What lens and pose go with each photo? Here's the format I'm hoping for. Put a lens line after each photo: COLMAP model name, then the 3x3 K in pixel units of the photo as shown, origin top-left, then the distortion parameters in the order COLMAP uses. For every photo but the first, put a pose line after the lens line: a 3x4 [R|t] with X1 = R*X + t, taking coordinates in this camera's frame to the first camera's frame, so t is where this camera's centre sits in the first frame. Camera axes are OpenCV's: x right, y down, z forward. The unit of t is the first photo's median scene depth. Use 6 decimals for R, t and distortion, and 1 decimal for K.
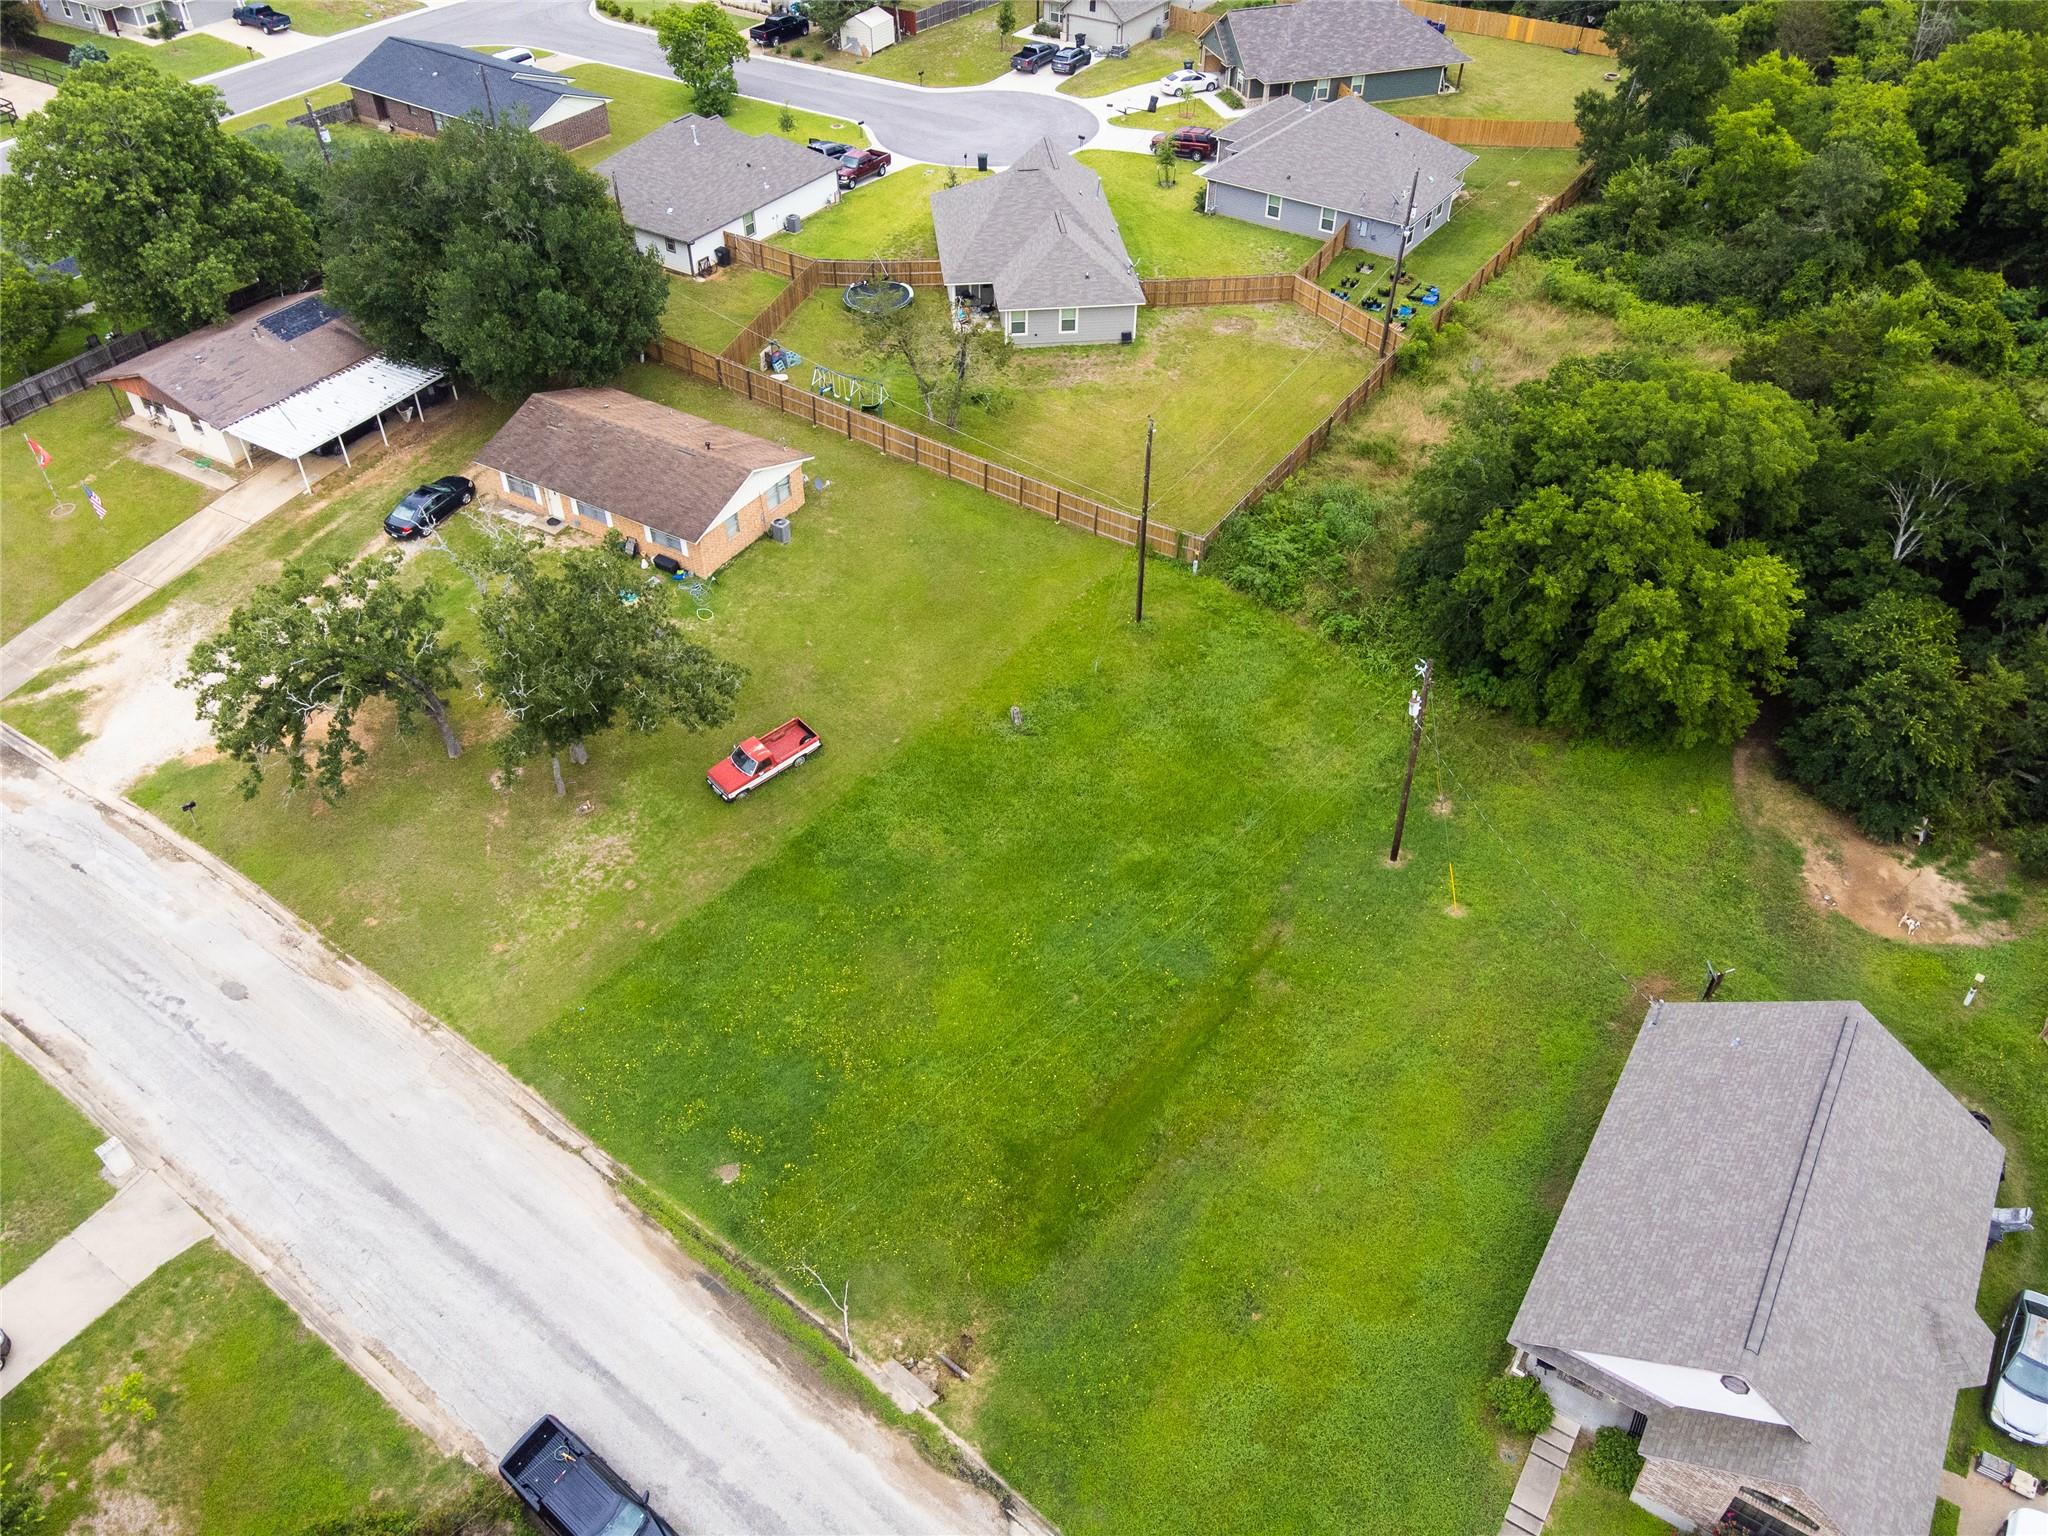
lens RADIAL K [[1548.4, 0, 1019.8], [0, 1548.4, 766.7], [0, 0, 1]] dist [0.001411, 0.075004]
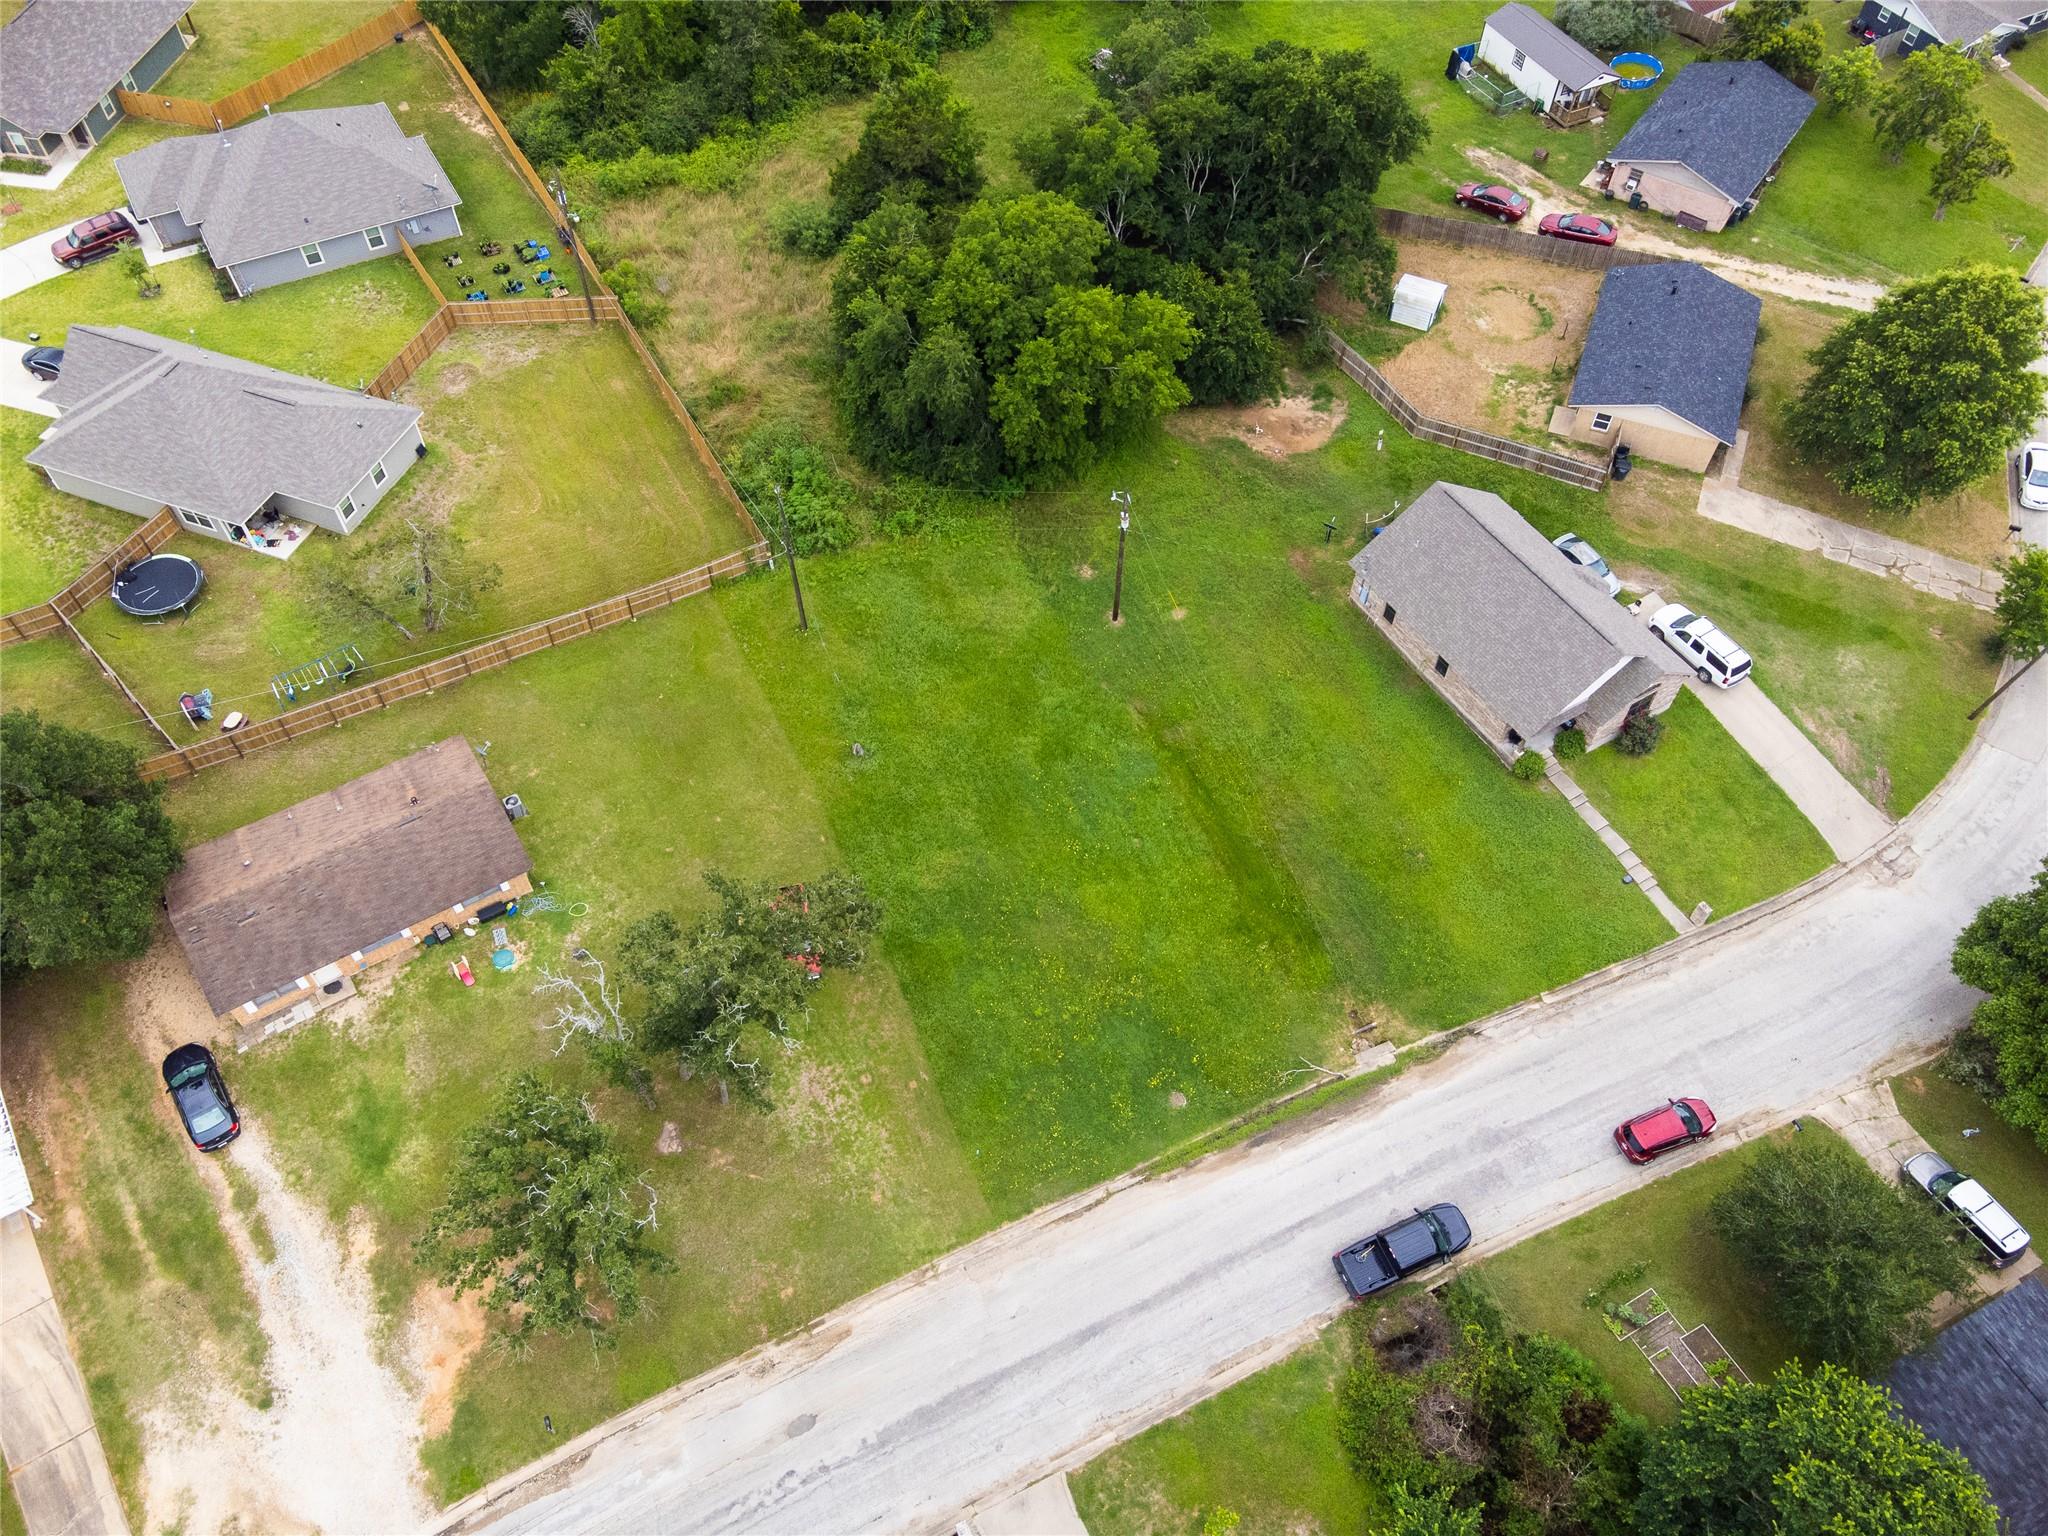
lens RADIAL K [[1548.4, 0, 1019.8], [0, 1548.4, 766.7], [0, 0, 1]] dist [0.001411, 0.075004]
pose [[0.445963, -0.713738, 0.540088, -0.538665], [0.585288, 0.689072, 0.427338, -0.414114], [-0.677167, 0.125530, 0.725043, 0.060359]]
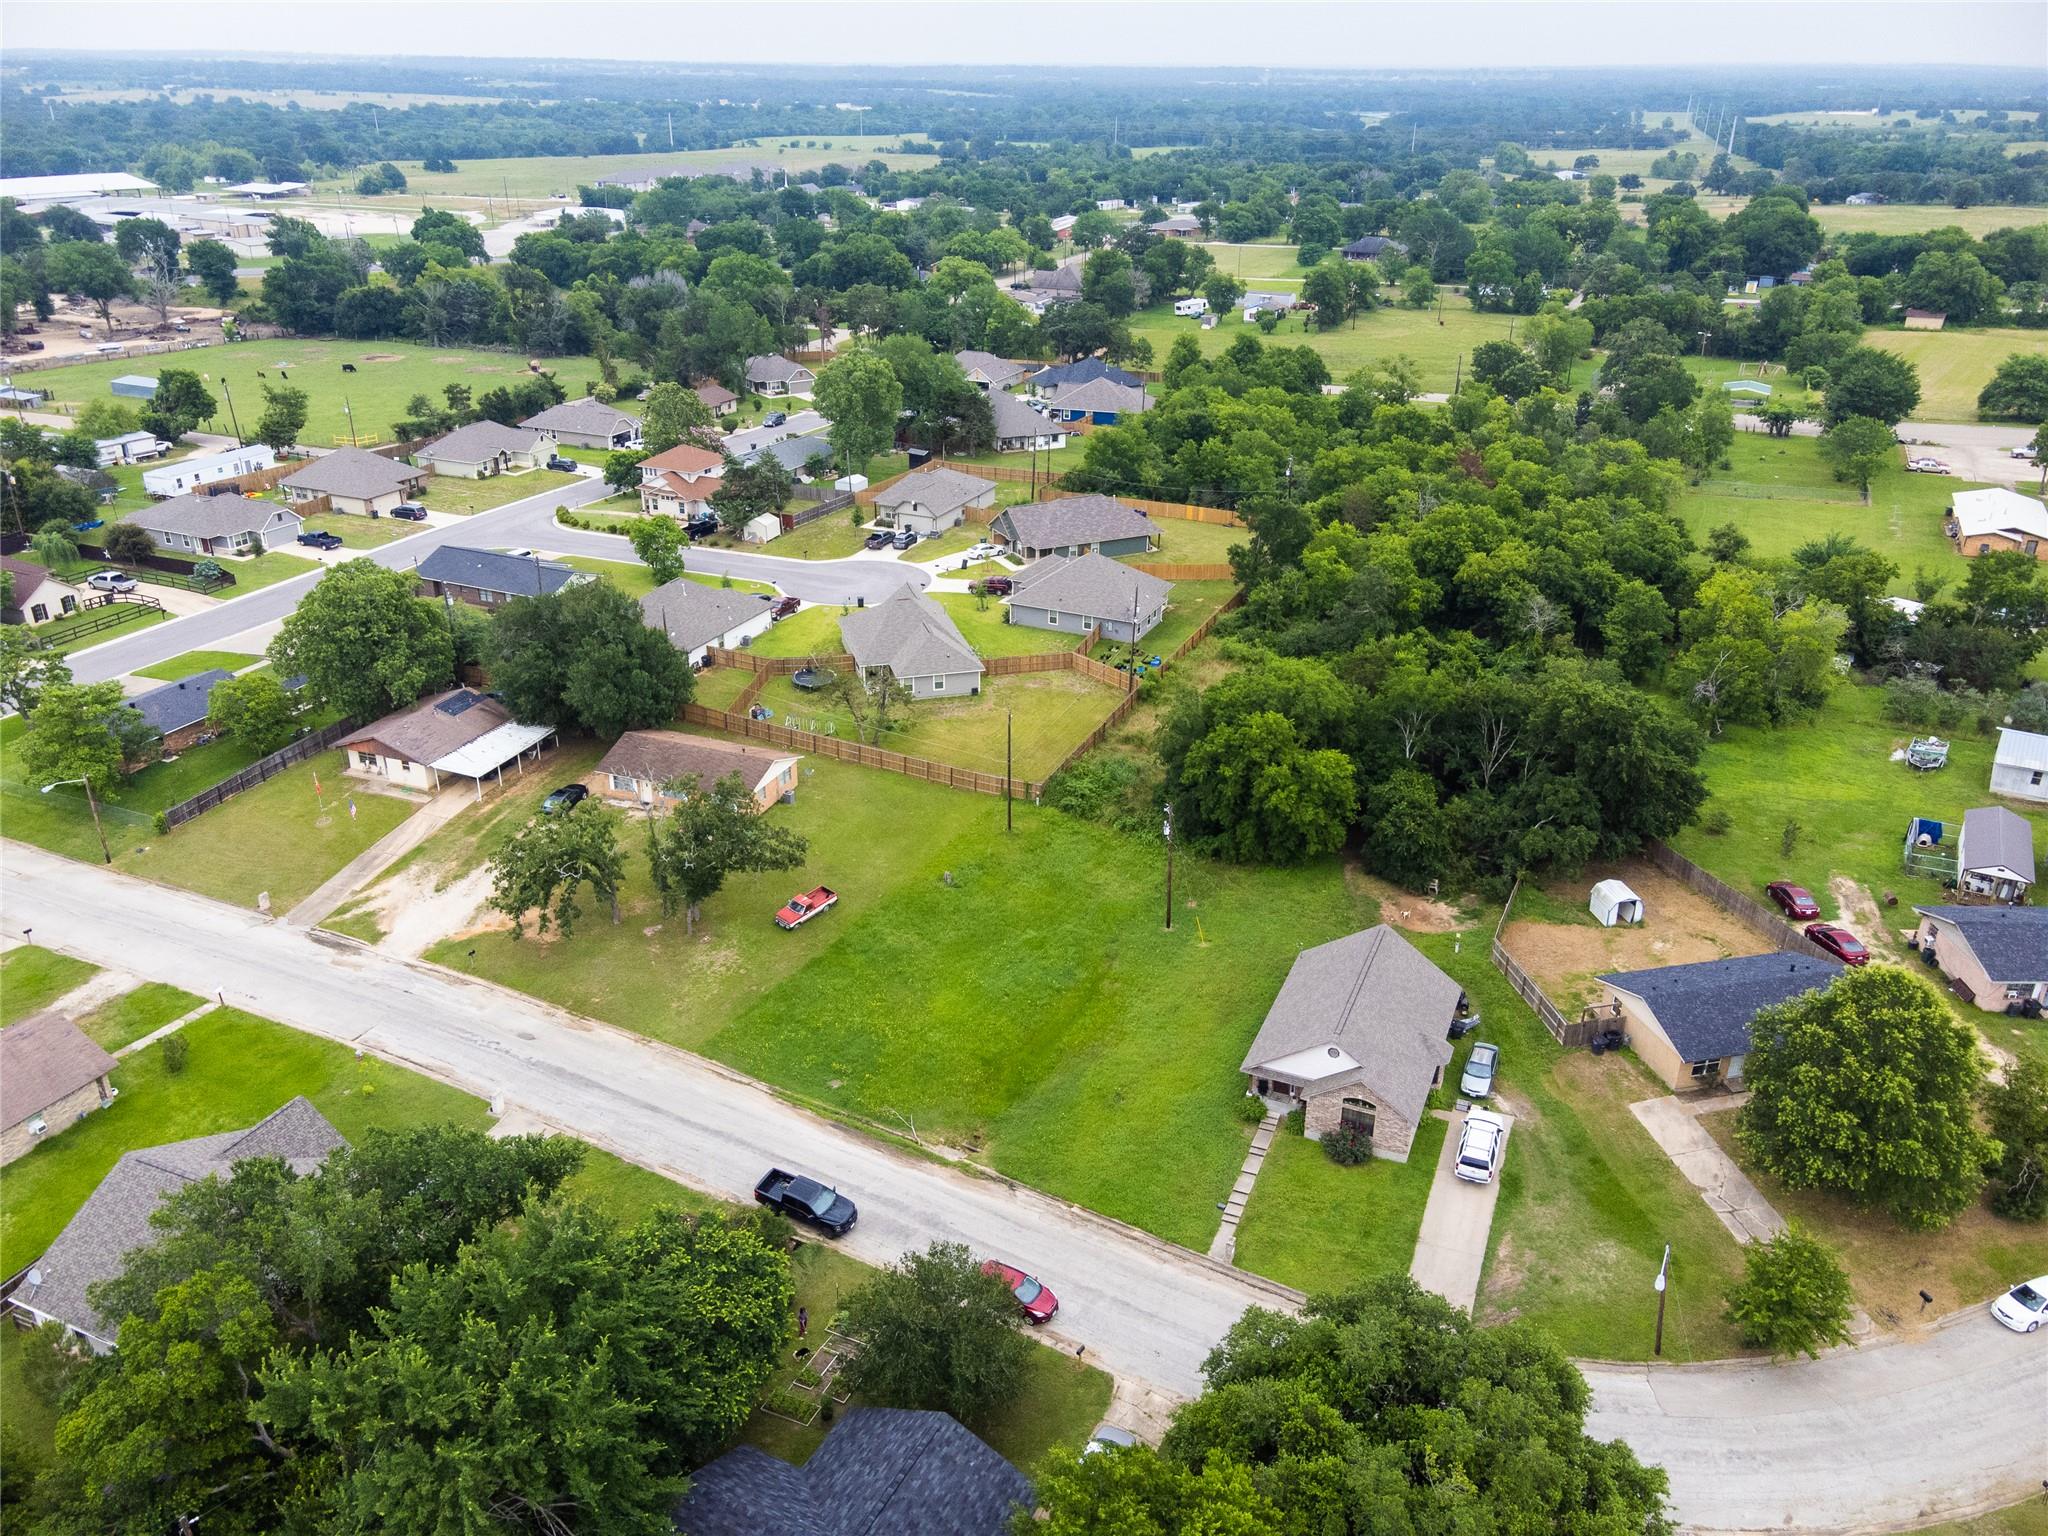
lens RADIAL K [[1543.0, 0, 1016.3], [0, 1543.0, 769.5], [0, 0, 1]] dist [0.035382, 0.001236]
pose [[0.987723, -0.059317, 0.144518, -0.153837], [0.097895, 0.955955, -0.276705, 0.306166], [-0.121739, 0.287456, 0.950026, -0.622552]]
